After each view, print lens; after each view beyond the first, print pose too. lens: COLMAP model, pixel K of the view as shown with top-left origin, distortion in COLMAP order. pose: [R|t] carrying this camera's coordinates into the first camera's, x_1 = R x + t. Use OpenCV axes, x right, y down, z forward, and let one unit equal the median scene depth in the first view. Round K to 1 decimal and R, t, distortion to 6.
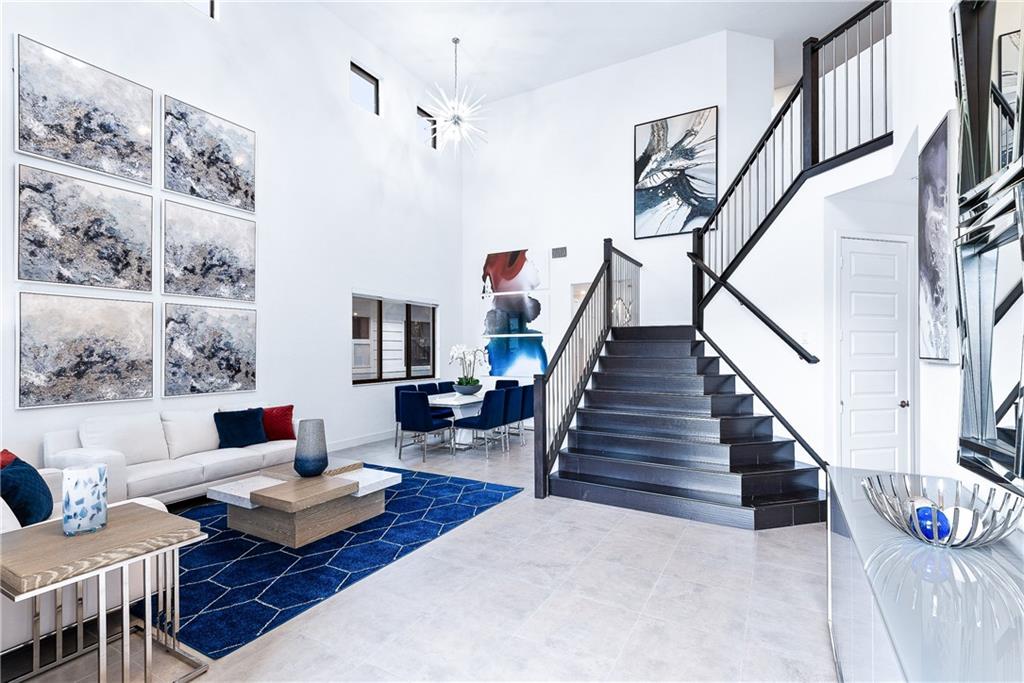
lens RADIAL K [[469.4, 0, 509.2], [0, 469.4, 350.7], [0, 0, 1]] dist [-0.000271, -0.000750]
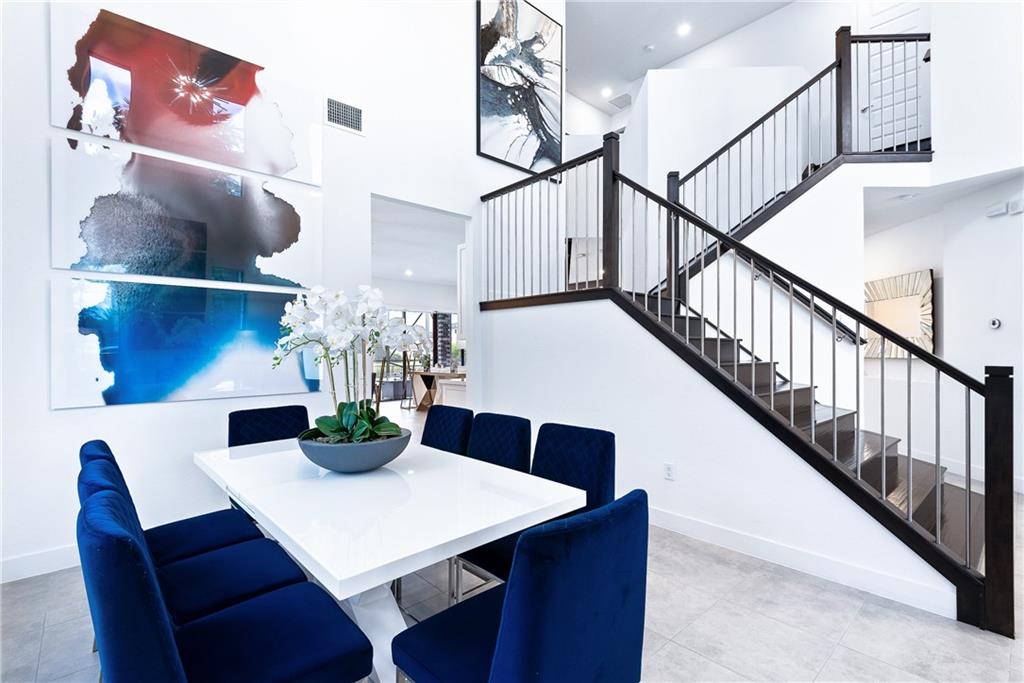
lens RADIAL K [[469.4, 0, 509.2], [0, 469.4, 350.7], [0, 0, 1]] dist [-0.000271, -0.000750]
pose [[0.299601, 0.000889, 0.954064, -0.311892], [-0.001499, 0.999999, -0.000461, 0.021183], [-0.954064, -0.001292, 0.299602, 0.792922]]
